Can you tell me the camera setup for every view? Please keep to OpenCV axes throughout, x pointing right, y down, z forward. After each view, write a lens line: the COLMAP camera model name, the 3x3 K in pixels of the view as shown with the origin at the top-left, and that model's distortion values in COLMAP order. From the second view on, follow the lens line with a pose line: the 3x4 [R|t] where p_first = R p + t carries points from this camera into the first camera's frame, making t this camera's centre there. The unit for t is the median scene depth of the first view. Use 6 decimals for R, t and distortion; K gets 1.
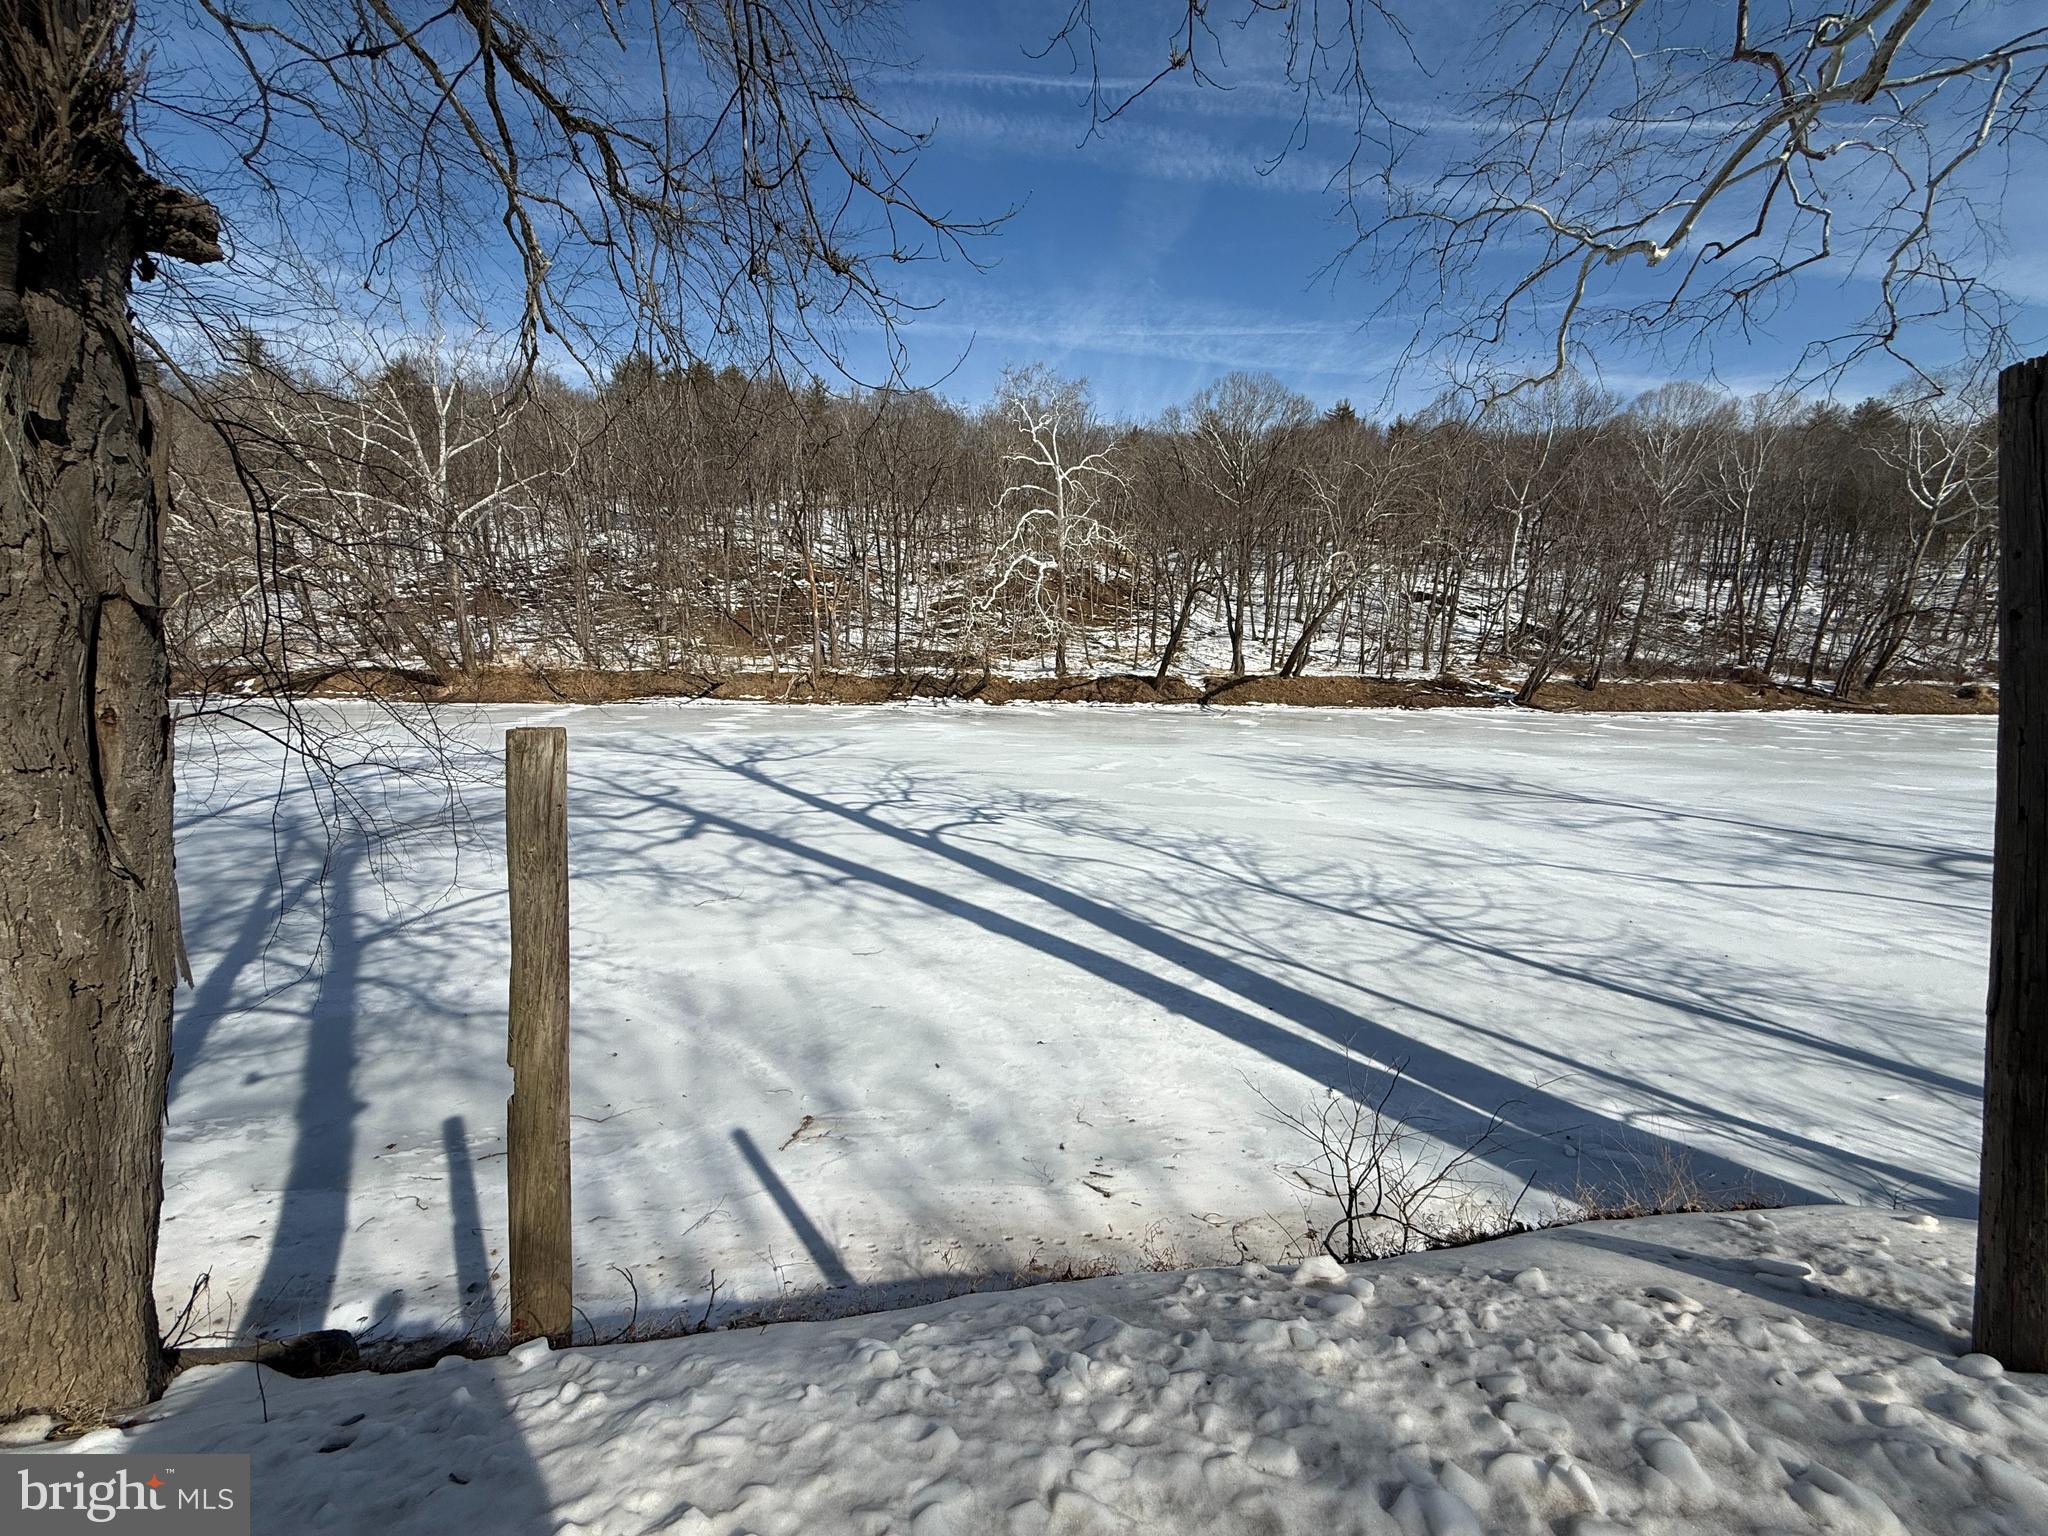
lens RADIAL K [[814.2, 0, 1018.5], [0, 814.2, 763.7], [0, 0, 1]] dist [0.000572, -0.000199]
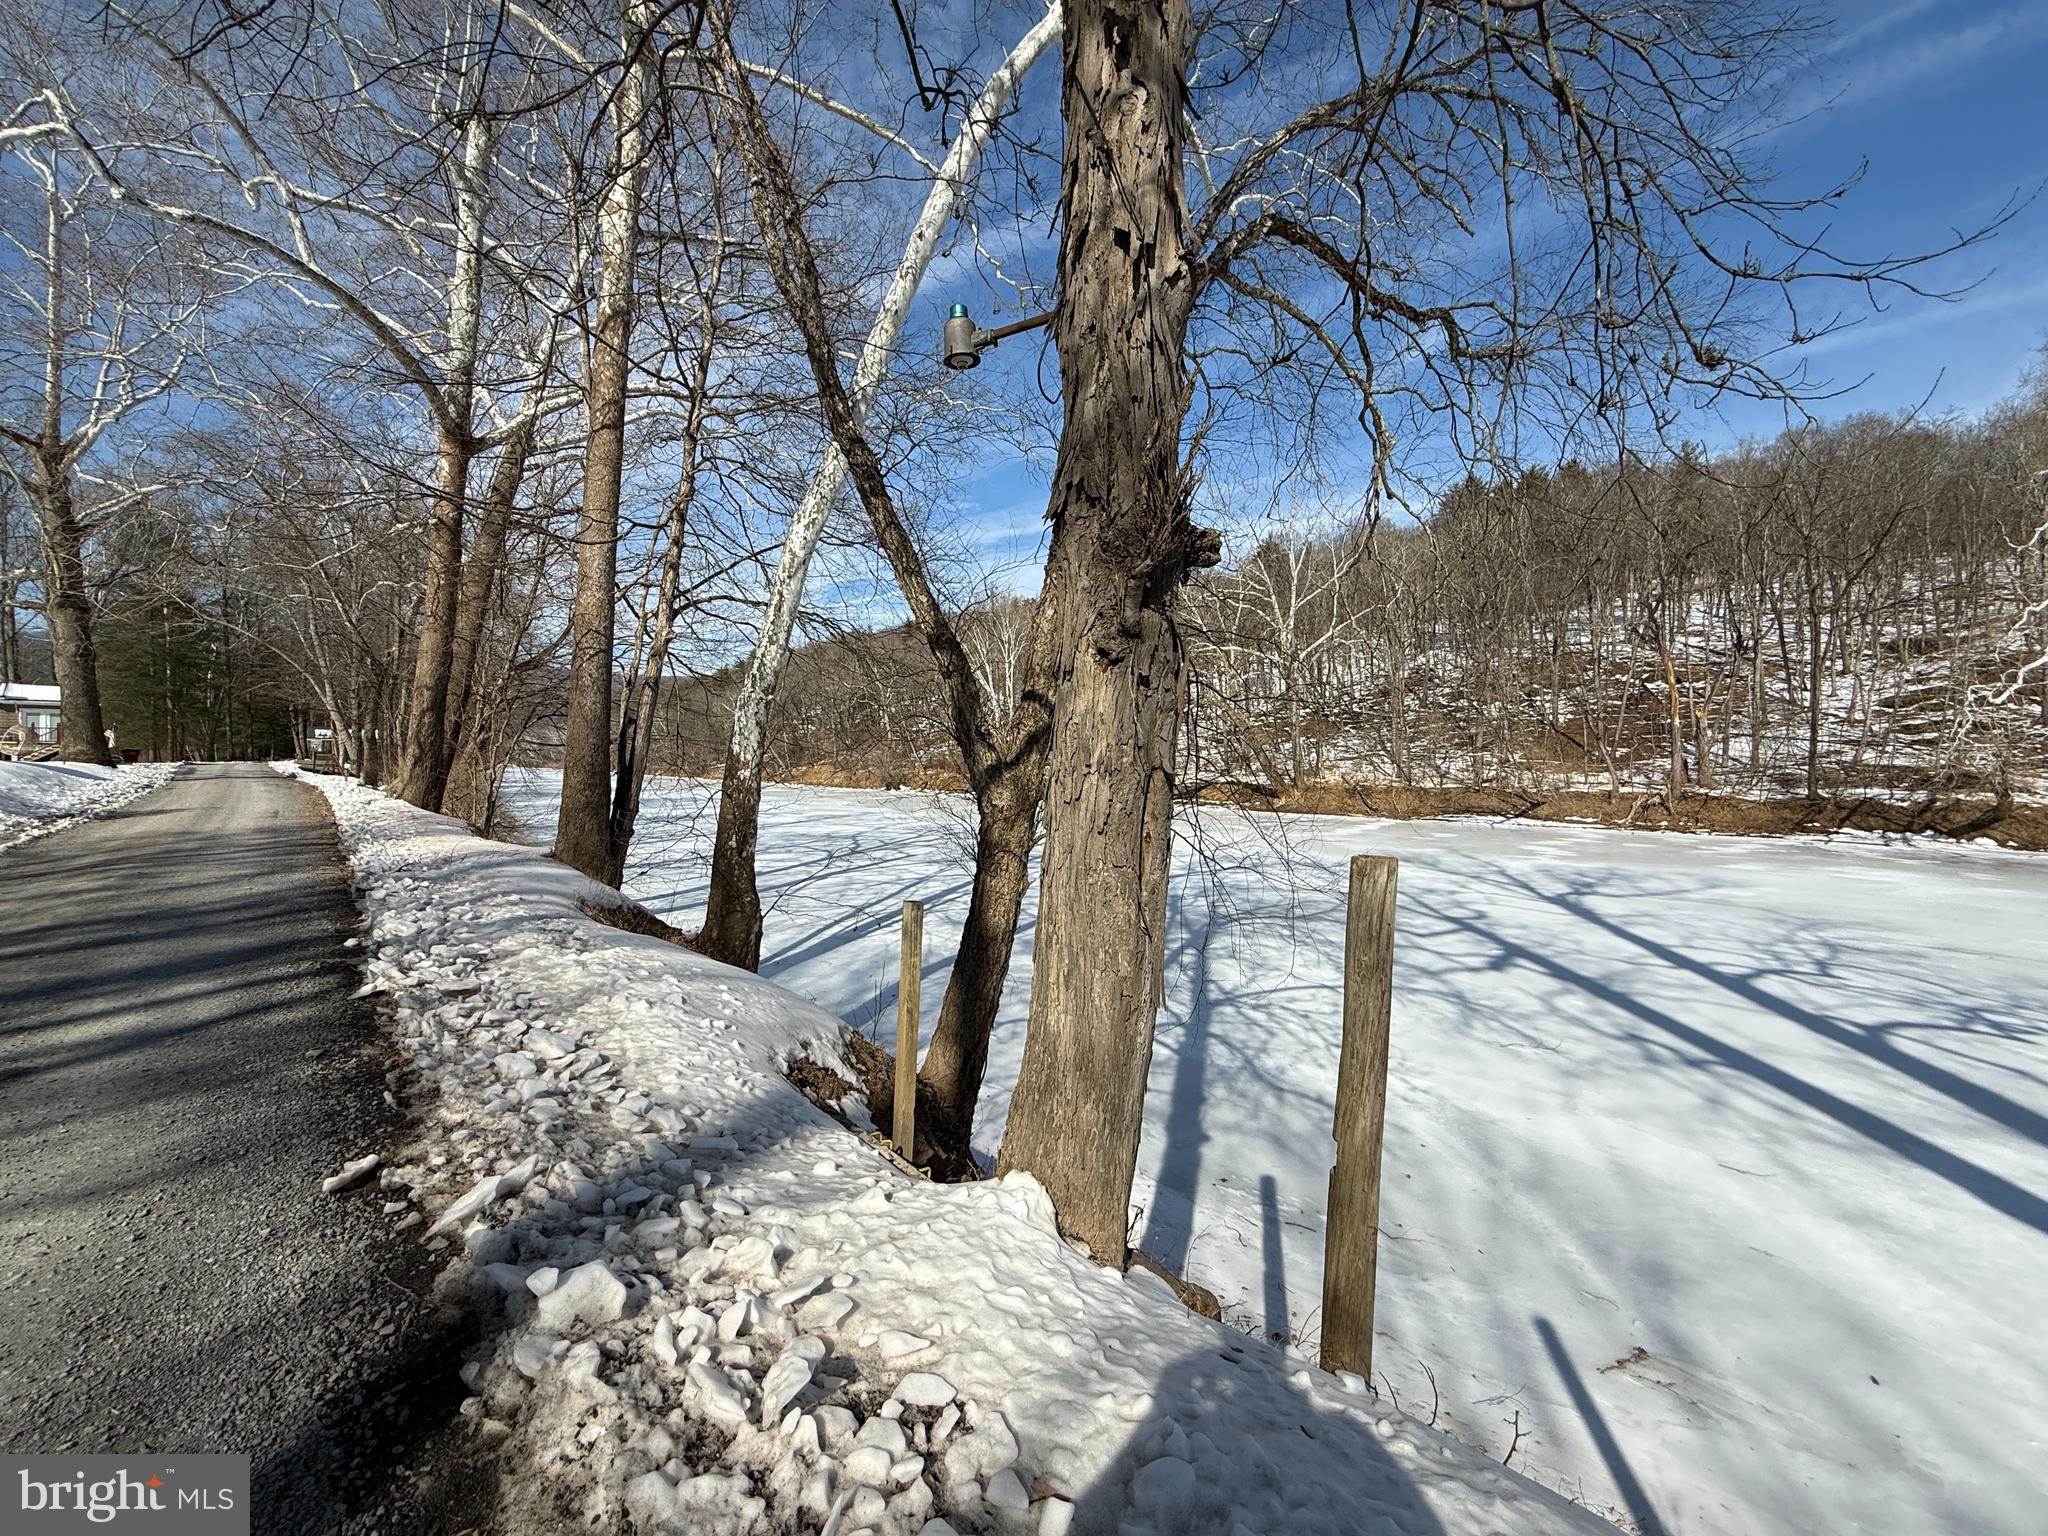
lens RADIAL K [[814.2, 0, 1018.5], [0, 814.2, 763.7], [0, 0, 1]] dist [0.000572, -0.000199]
pose [[0.605749, -0.008305, -0.795612, 0.001961], [-0.103667, 0.990598, -0.089268, -0.000763], [0.788873, 0.136553, 0.599193, -0.006509]]
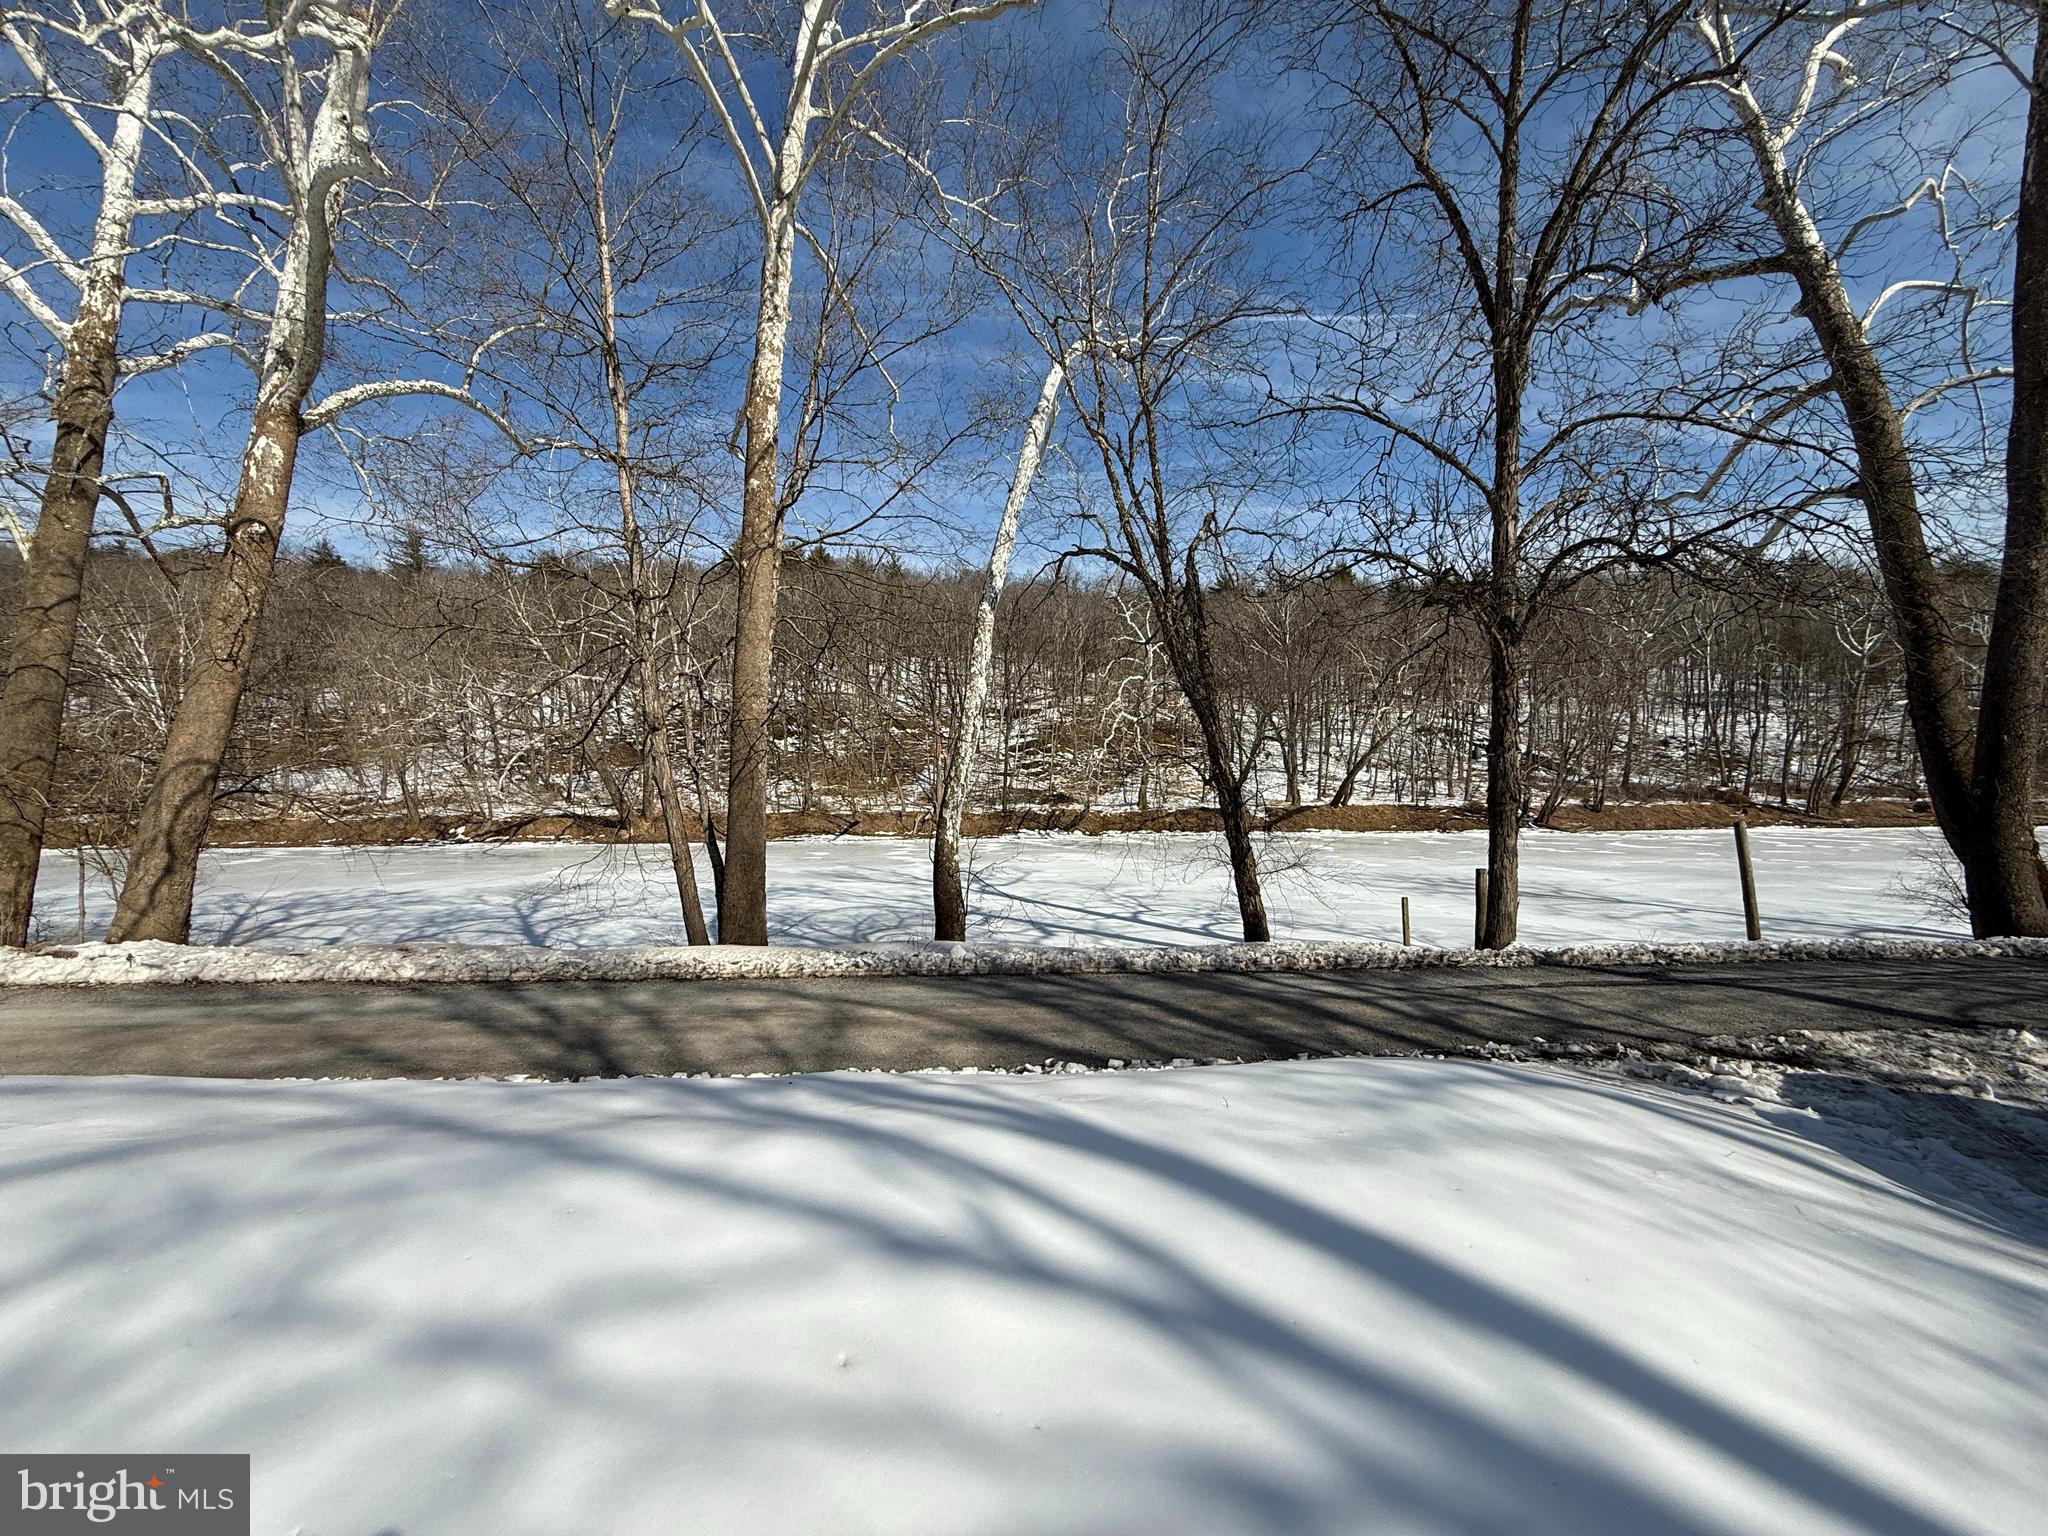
lens RADIAL K [[817.1, 0, 1024.0], [0, 817.1, 768.0], [0, 0, 1]] dist [-0.000728, -0.000161]
pose [[0.999747, -0.018710, 0.012512, -0.157267], [0.020351, 0.988864, -0.147425, 0.002098], [-0.009615, 0.147642, 0.988994, -0.186343]]
